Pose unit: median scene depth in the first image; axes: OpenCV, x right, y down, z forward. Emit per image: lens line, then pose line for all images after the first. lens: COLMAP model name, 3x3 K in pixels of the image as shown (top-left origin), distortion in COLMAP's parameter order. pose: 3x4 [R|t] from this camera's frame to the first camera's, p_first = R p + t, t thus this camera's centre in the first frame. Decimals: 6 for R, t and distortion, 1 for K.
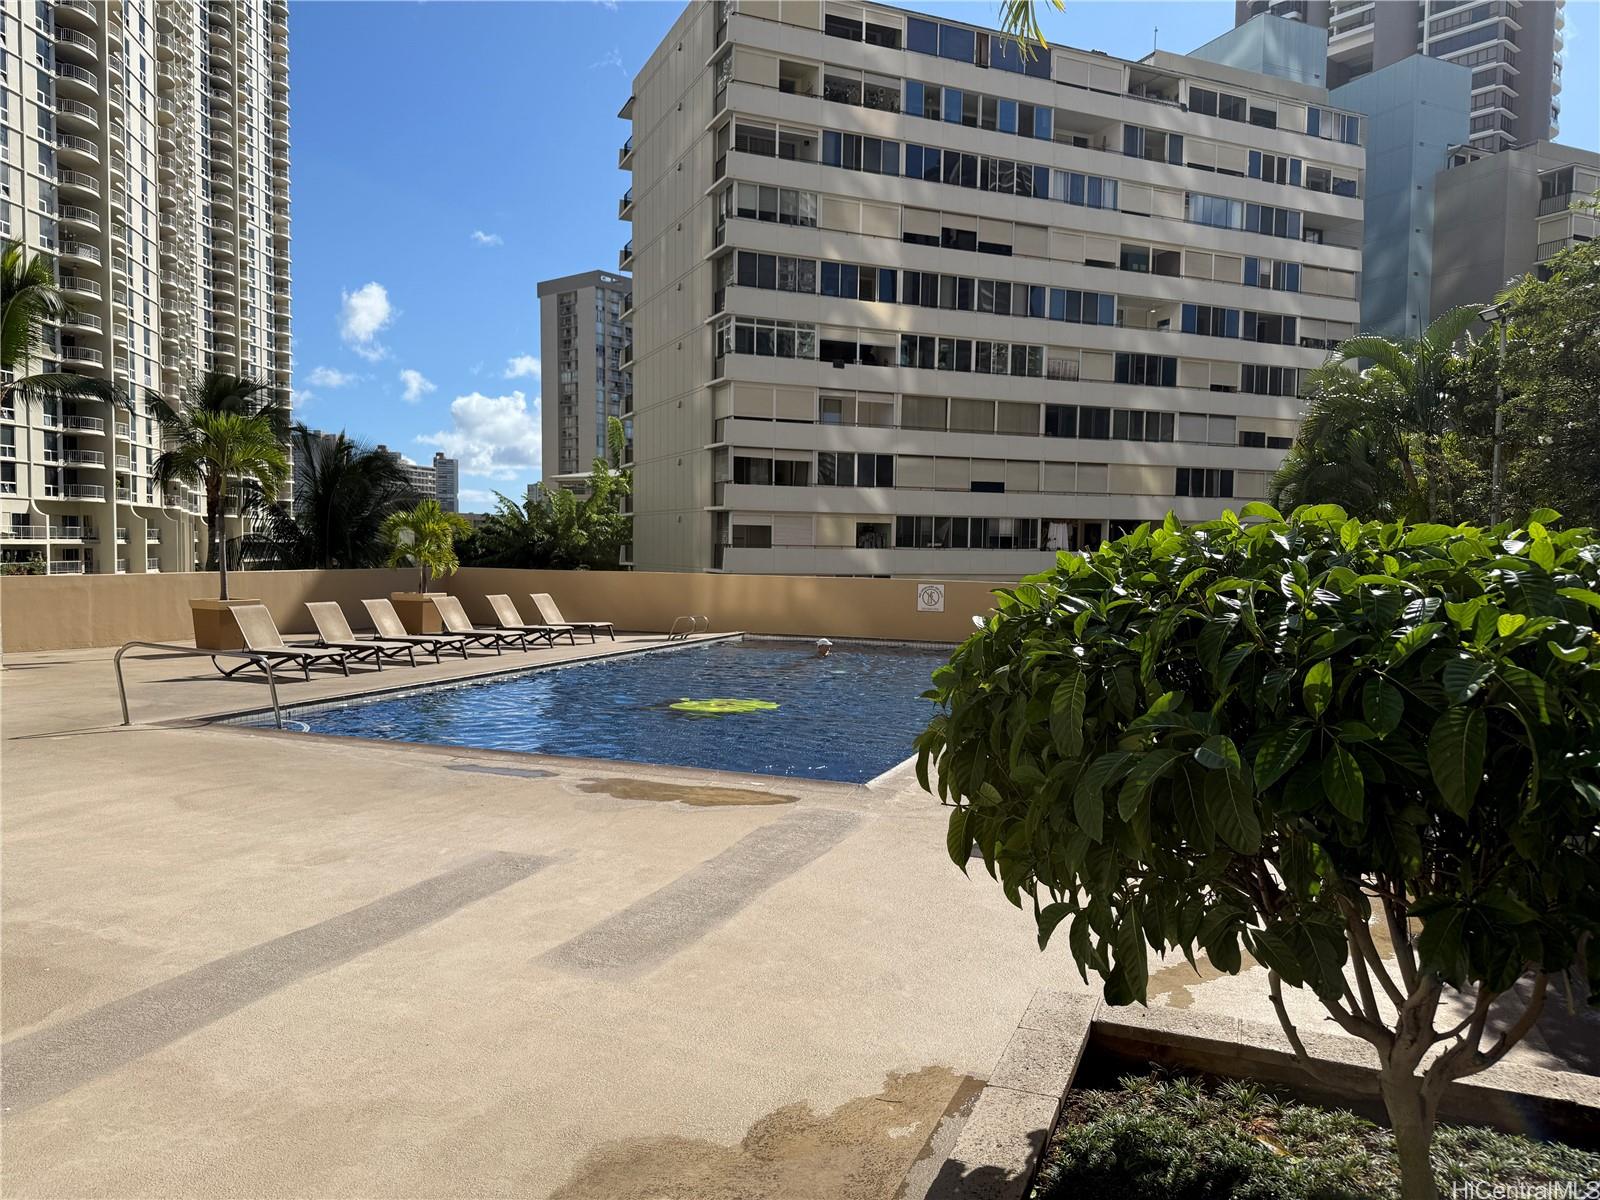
lens RADIAL K [[1105.0, 0, 800.0], [0, 1105.0, 600.0], [0, 0, 1]] dist [-0.001549, -0.000664]
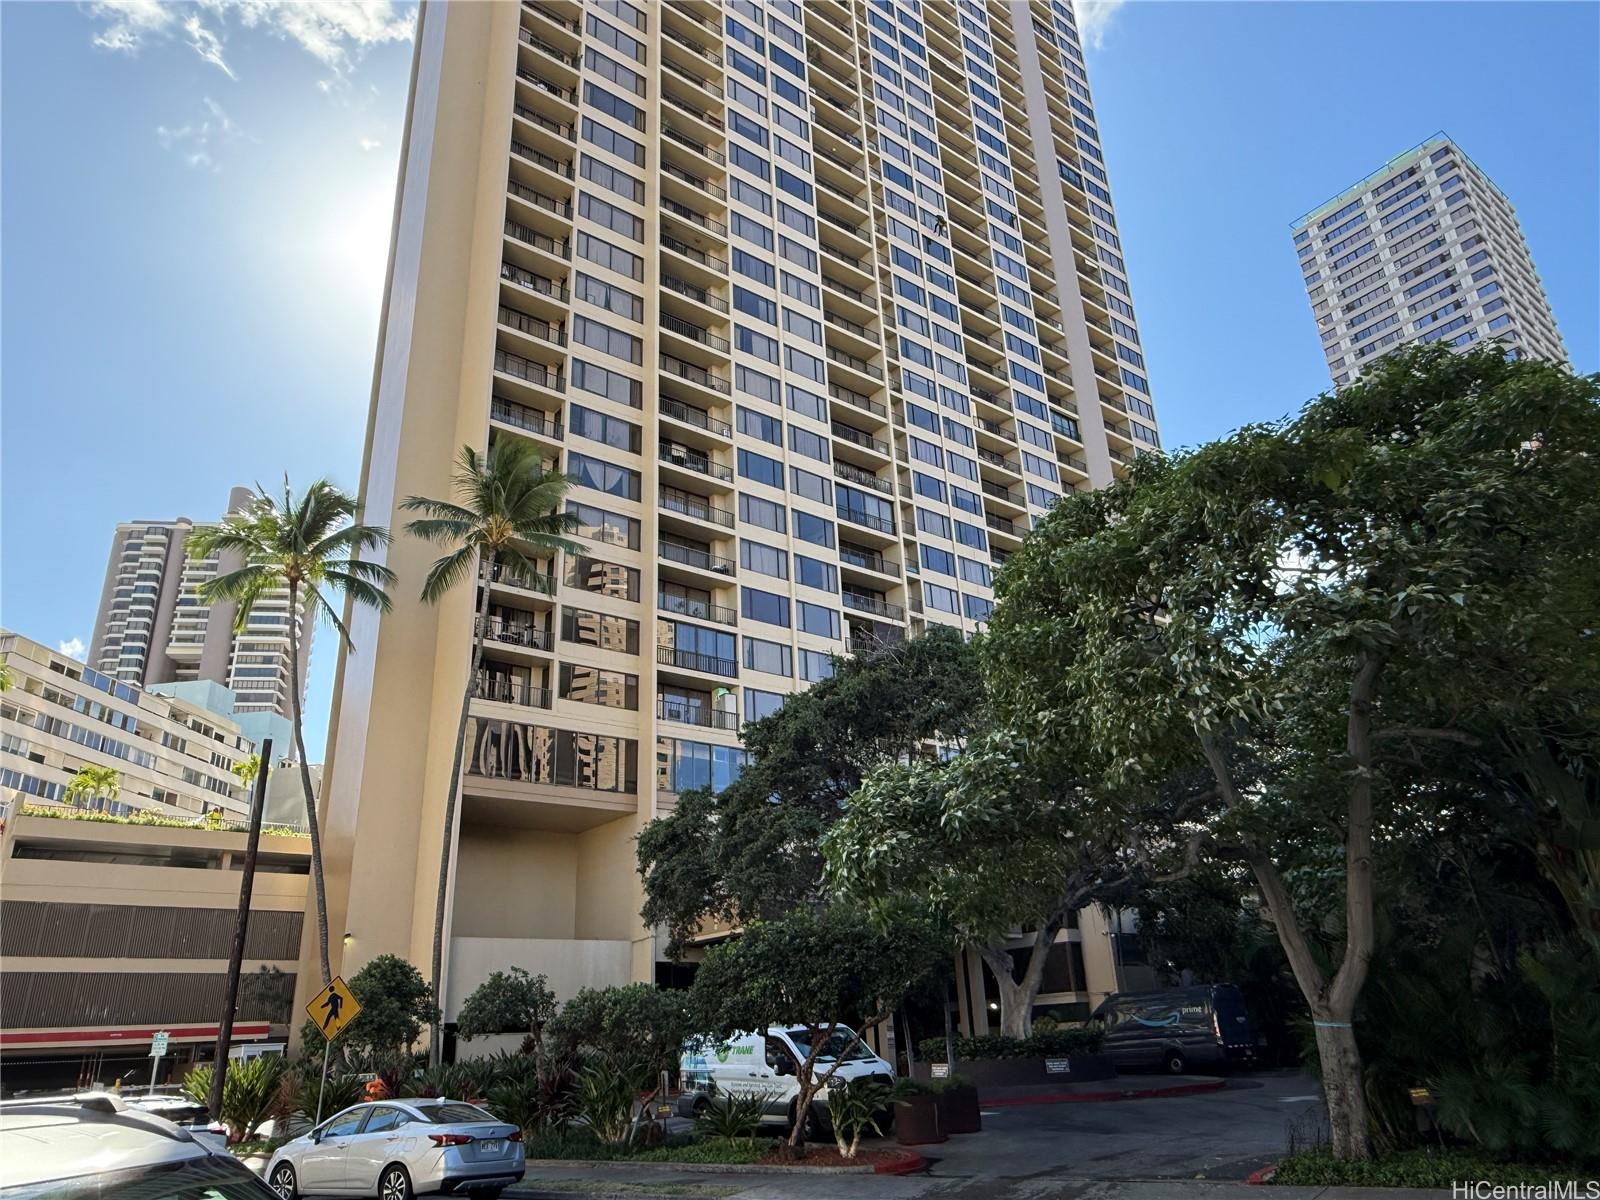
lens RADIAL K [[1077.2, 0, 800.0], [0, 1077.2, 600.0], [0, 0, 1]] dist [-0.001668, -0.000859]
pose [[0.494183, 0.308670, 0.812715, -0.857163], [0.089047, 0.911956, -0.400508, 0.273048], [-0.864786, 0.270294, 0.423187, -0.991491]]
